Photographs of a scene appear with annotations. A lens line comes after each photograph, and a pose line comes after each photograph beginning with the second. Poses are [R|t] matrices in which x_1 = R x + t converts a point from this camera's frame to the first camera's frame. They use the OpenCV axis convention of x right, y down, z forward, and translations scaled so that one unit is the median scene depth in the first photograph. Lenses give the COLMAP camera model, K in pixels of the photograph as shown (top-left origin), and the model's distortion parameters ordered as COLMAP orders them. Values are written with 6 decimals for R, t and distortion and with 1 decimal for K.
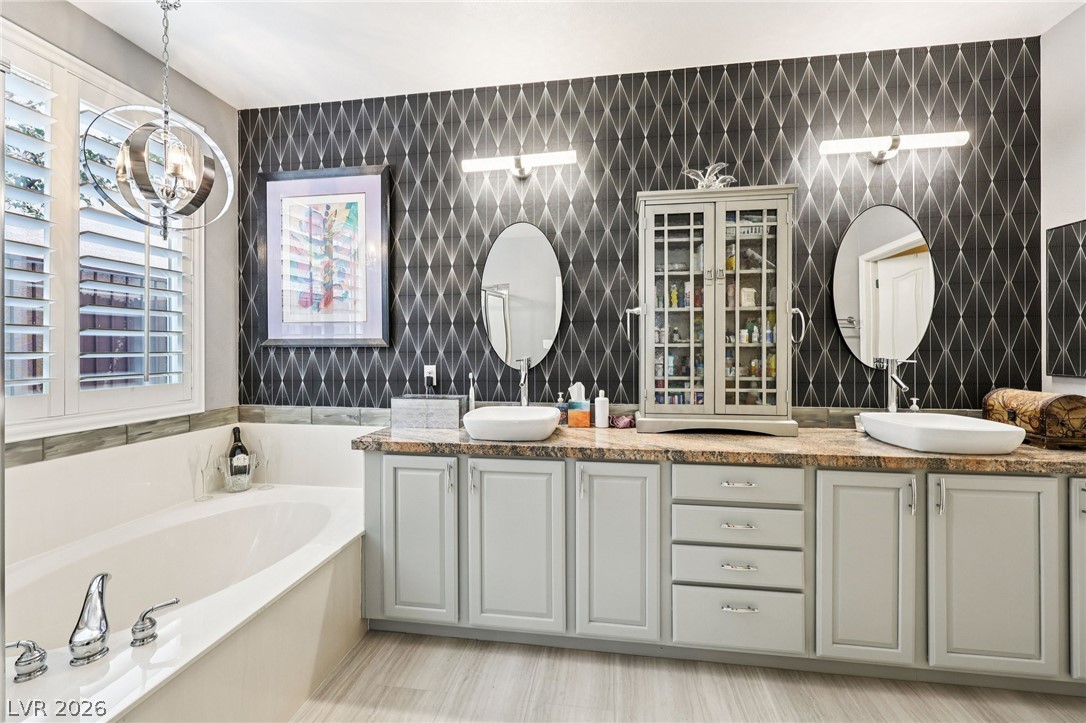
lens RADIAL K [[436.8, 0, 542.0], [0, 436.8, 355.8], [0, 0, 1]] dist [-0.002200, -0.000016]
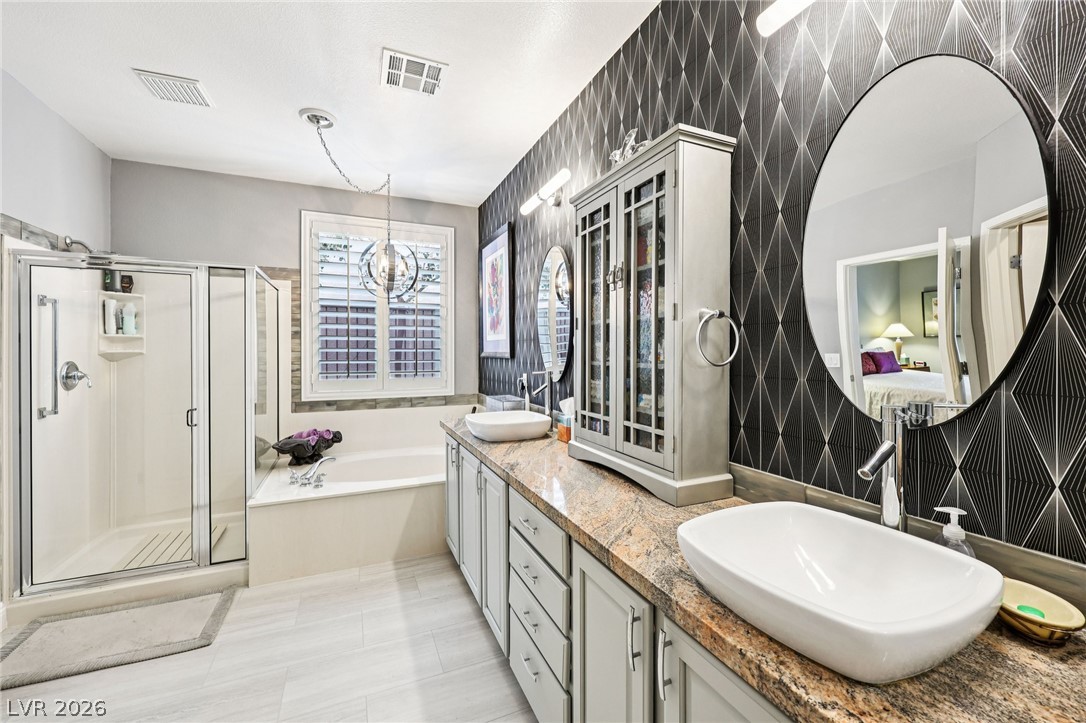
lens RADIAL K [[436.8, 0, 536.1], [0, 436.8, 353.5], [0, 0, 1]] dist [-0.002200, -0.000016]
pose [[0.520244, 0.005372, -0.854001, 1.007868], [-0.006102, 0.999978, 0.002573, -0.046089], [0.853996, 0.003873, 0.520265, 0.458564]]
